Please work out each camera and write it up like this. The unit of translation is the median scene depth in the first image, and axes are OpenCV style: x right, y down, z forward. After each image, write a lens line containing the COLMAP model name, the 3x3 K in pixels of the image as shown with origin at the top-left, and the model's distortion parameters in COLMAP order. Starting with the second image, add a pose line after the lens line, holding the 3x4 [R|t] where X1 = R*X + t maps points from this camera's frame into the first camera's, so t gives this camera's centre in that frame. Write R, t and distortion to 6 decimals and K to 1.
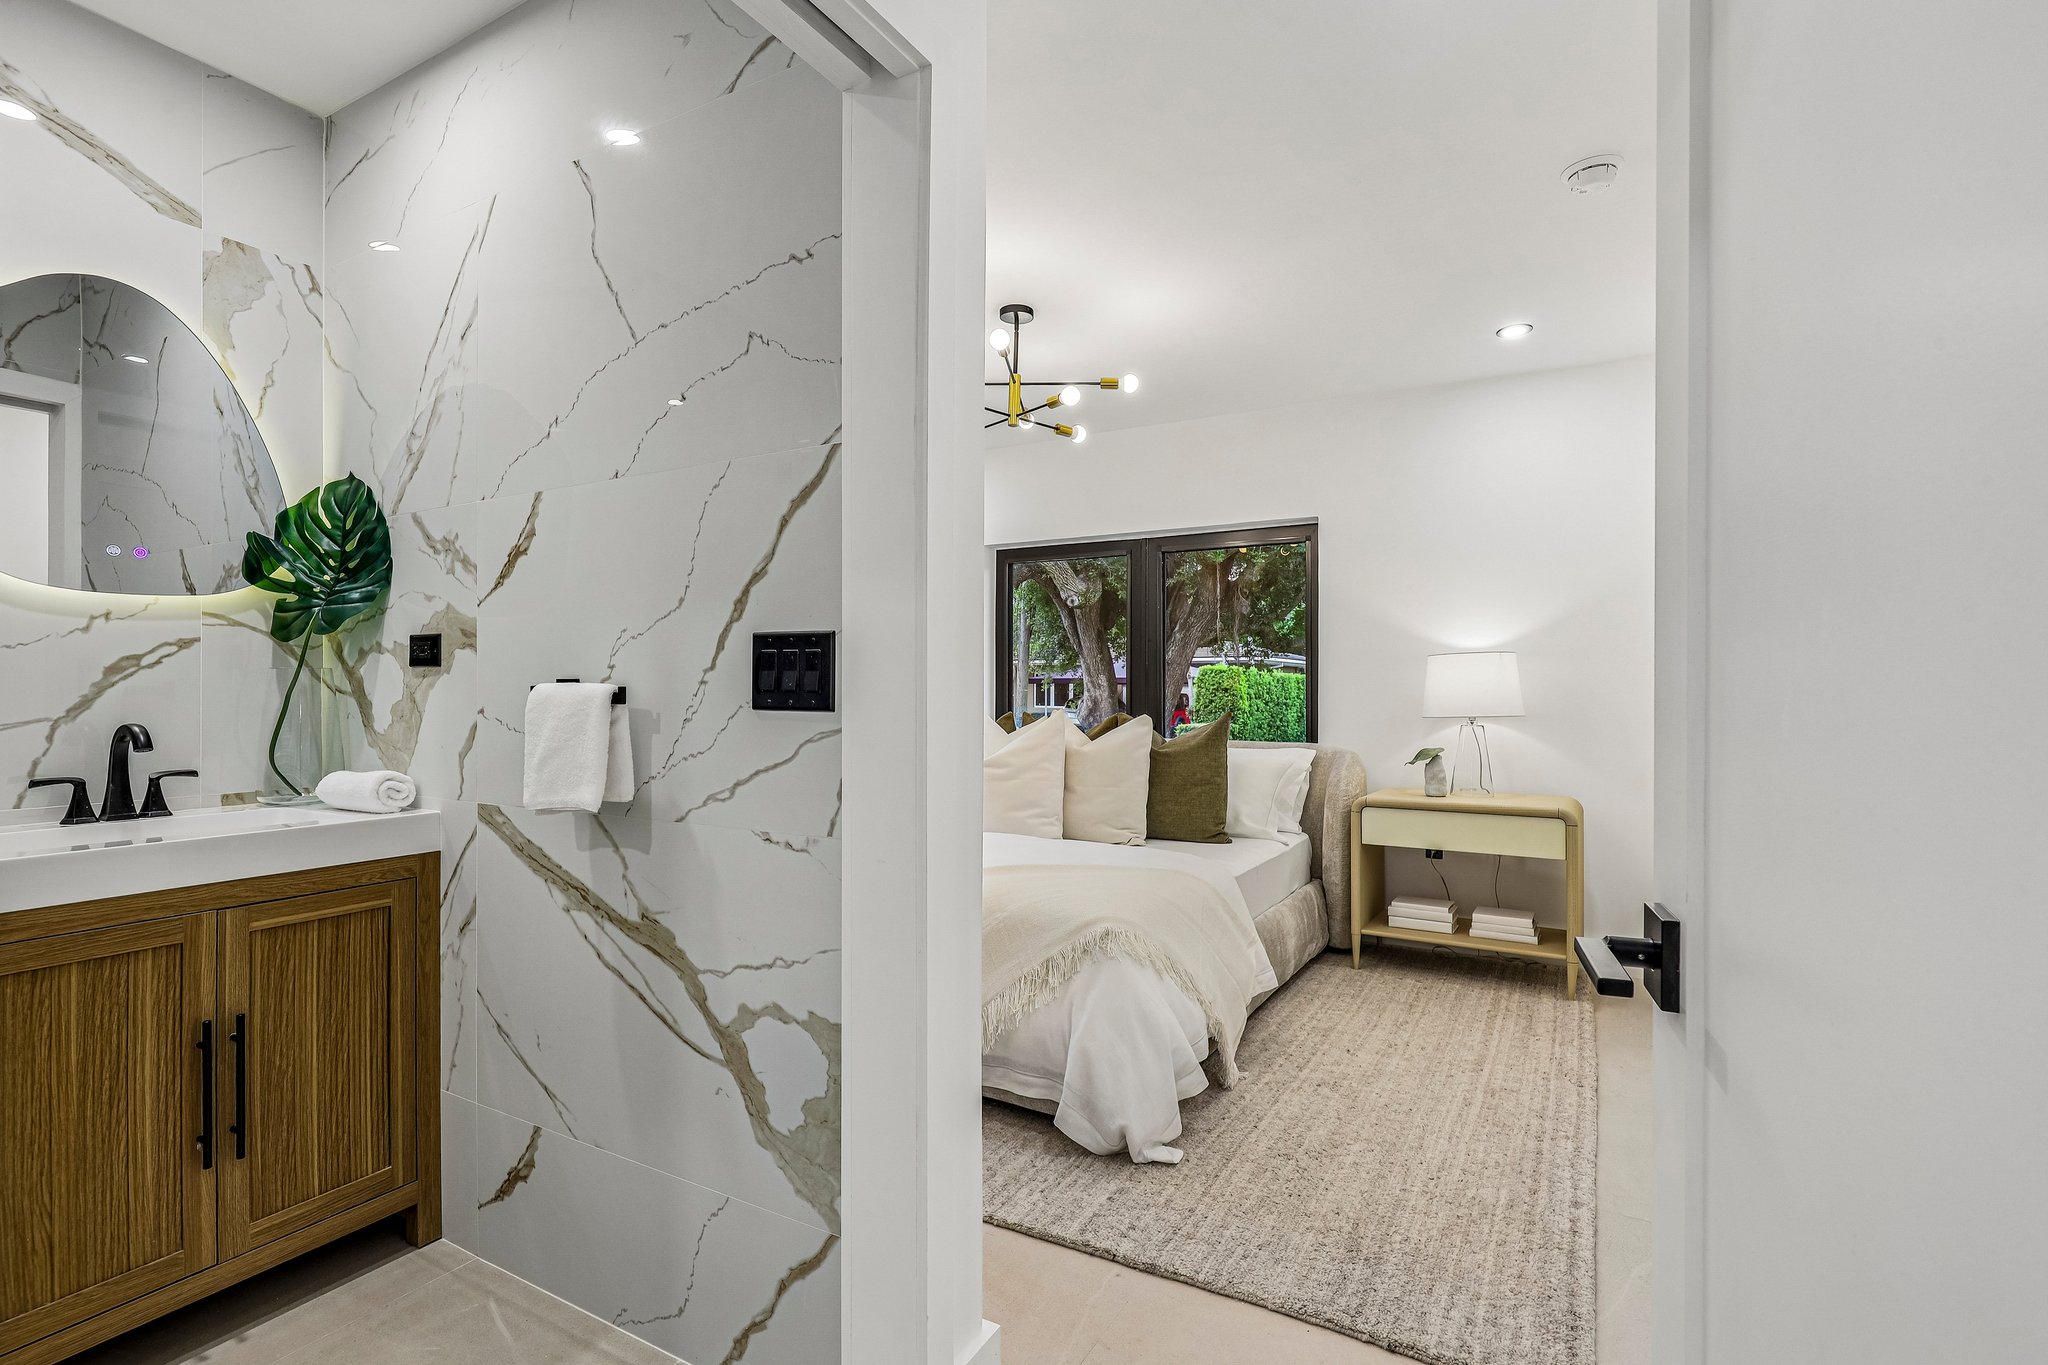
lens RADIAL K [[964.8, 0, 1032.4], [0, 964.8, 693.7], [0, 0, 1]] dist [0.000022, 0.000057]
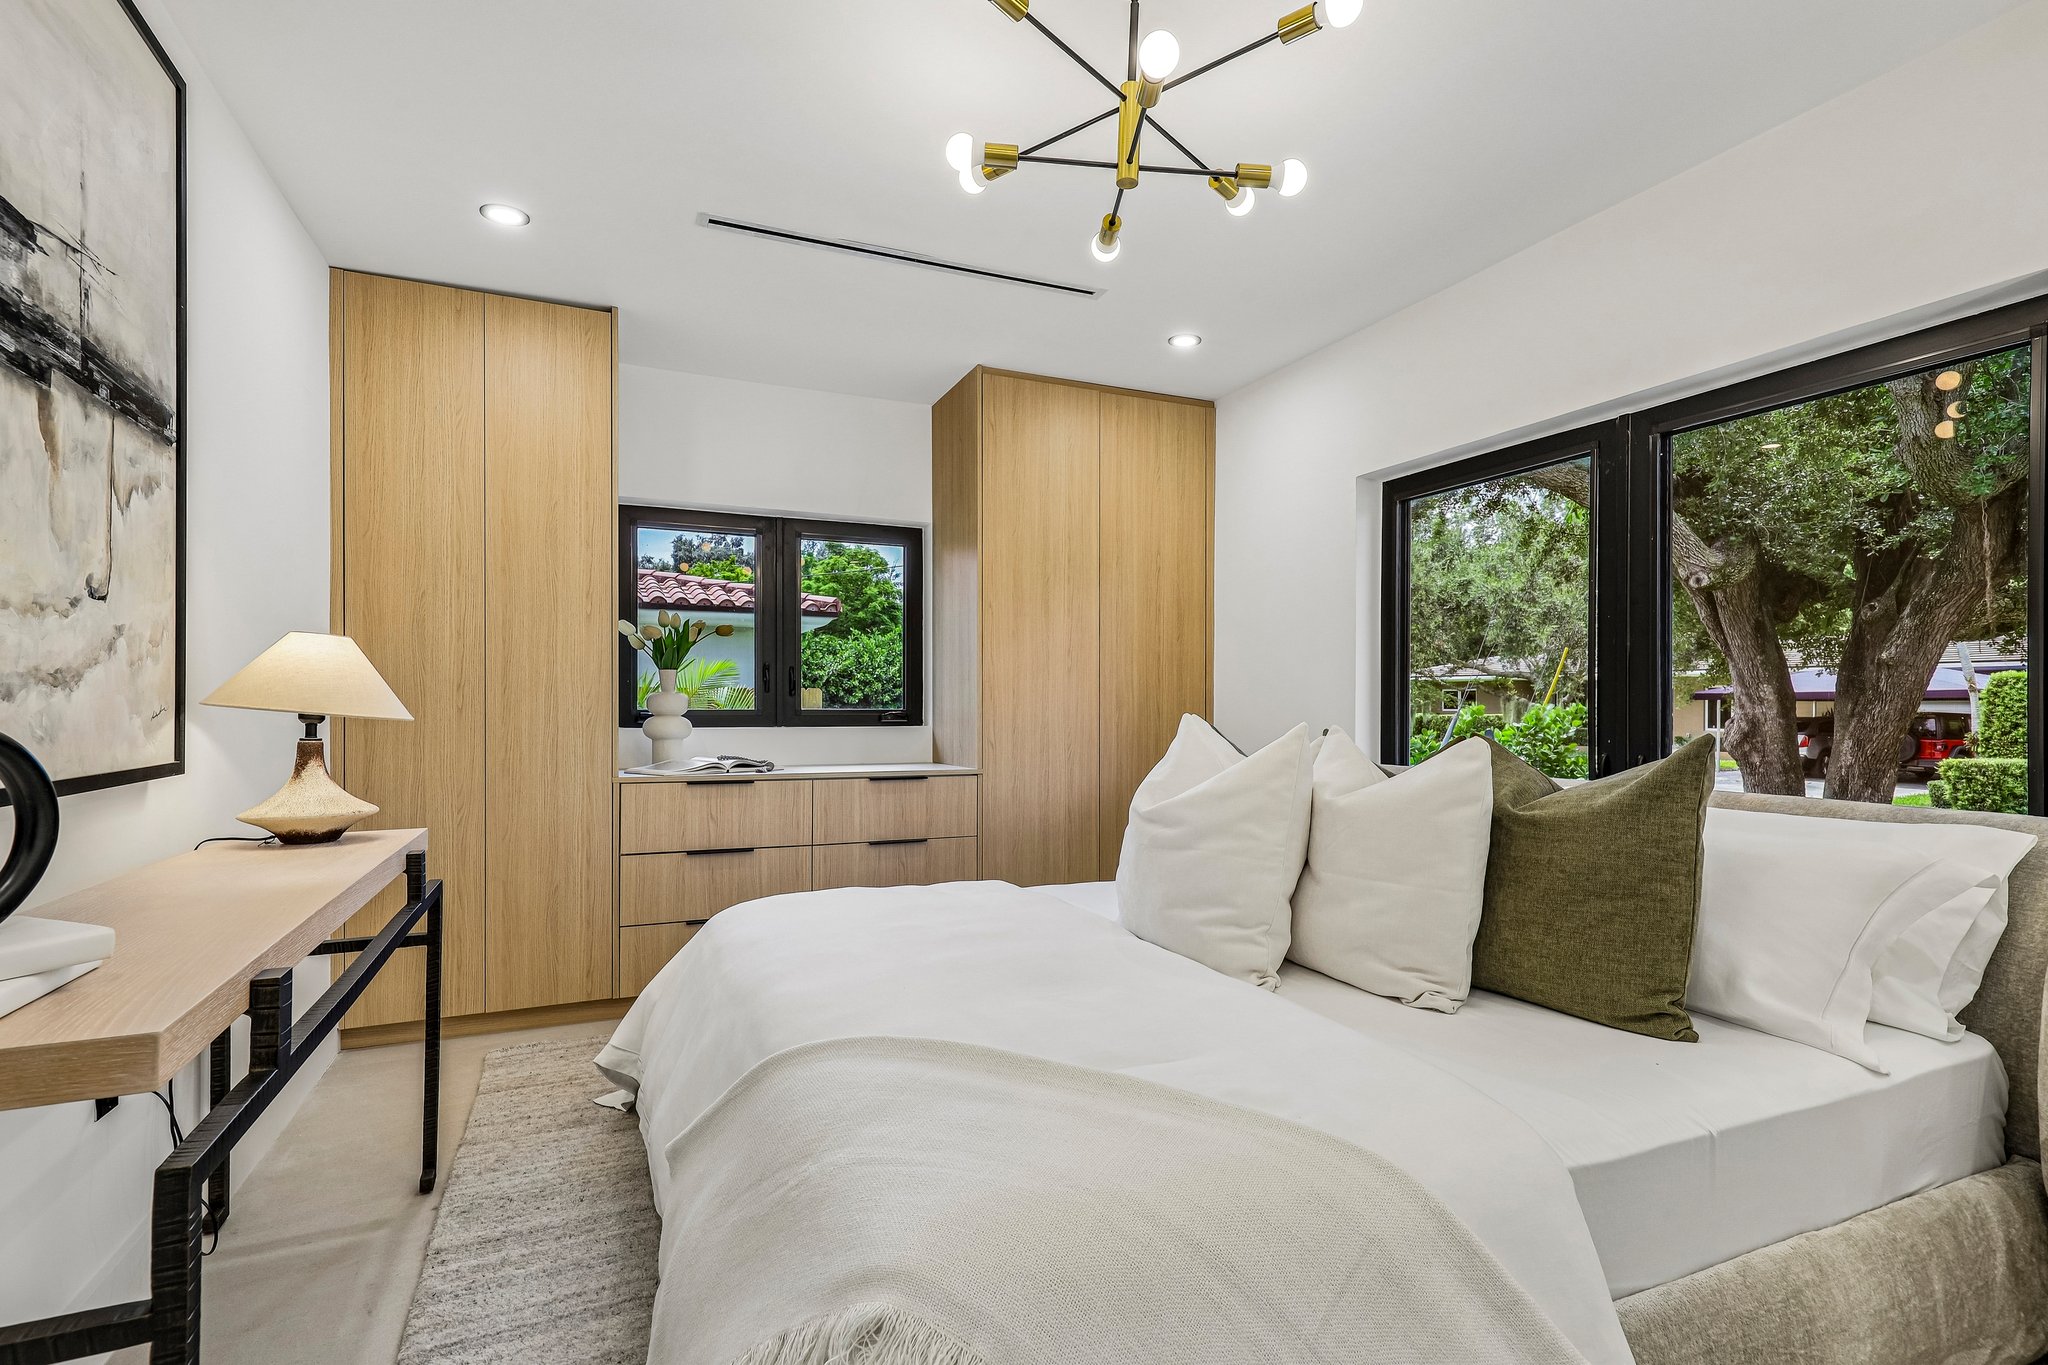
lens RADIAL K [[959.3, 0, 1024.0], [0, 959.3, 707.5], [0, 0, 1]] dist [0.008170, 0.000358]
pose [[0.806363, 0.001699, -0.591419, 0.215030], [-0.004691, 0.999983, -0.003522, 0.009530], [0.591402, 0.005614, 0.806357, 0.471076]]
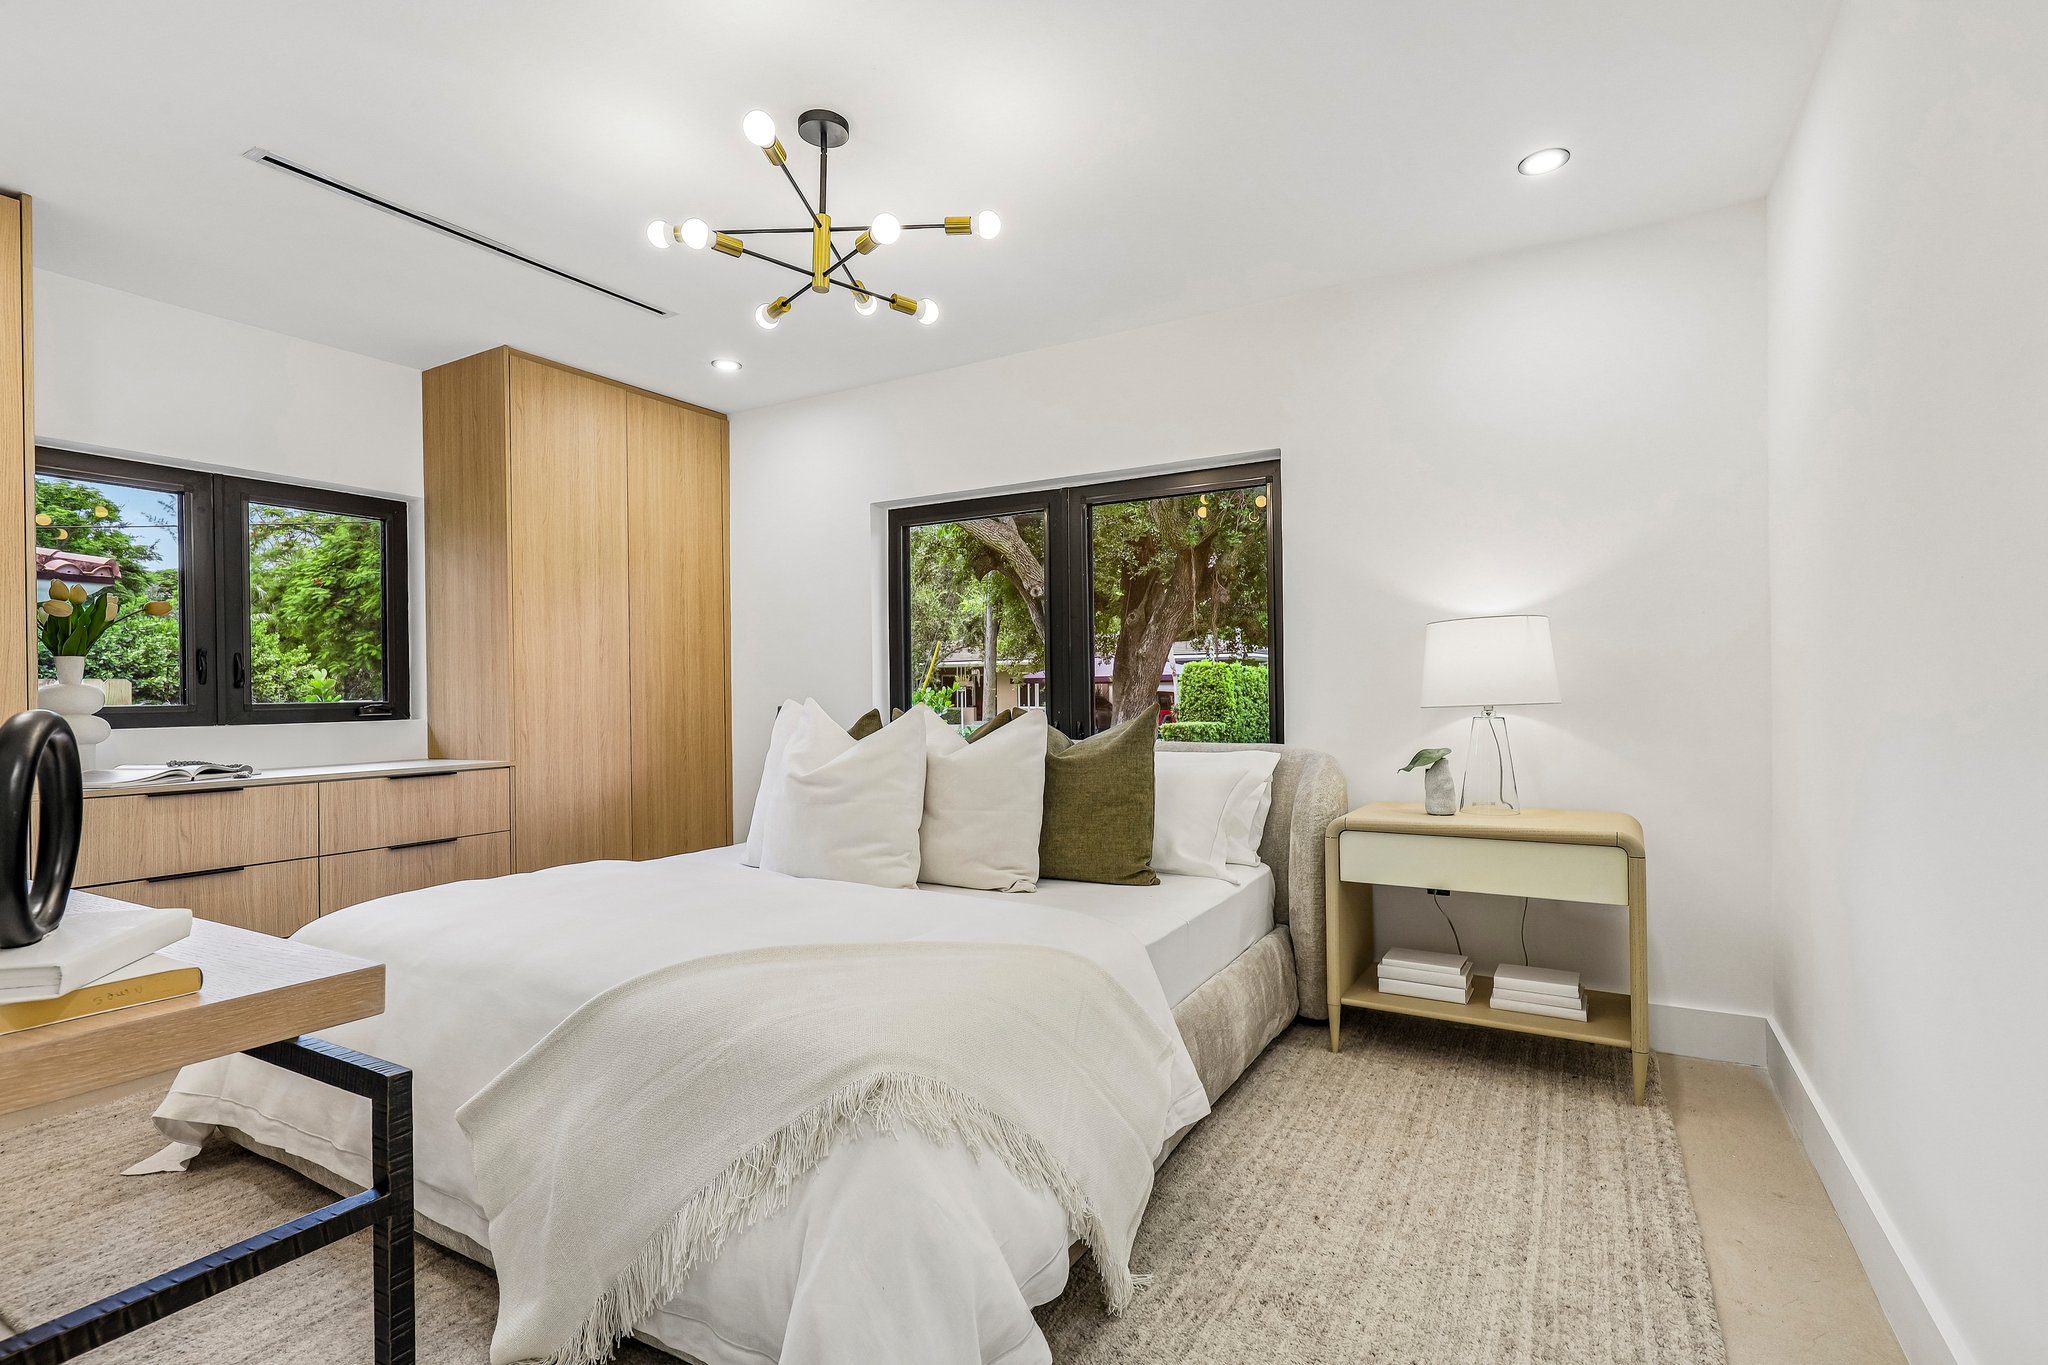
lens RADIAL K [[962.9, 0, 1022.8], [0, 962.9, 697.3], [0, 0, 1]] dist [0.000533, -0.000055]
pose [[0.999890, -0.014510, -0.003159, 0.106647], [0.014518, 0.999892, 0.002235, 0.011160], [0.003127, -0.002281, 0.999993, 0.273322]]
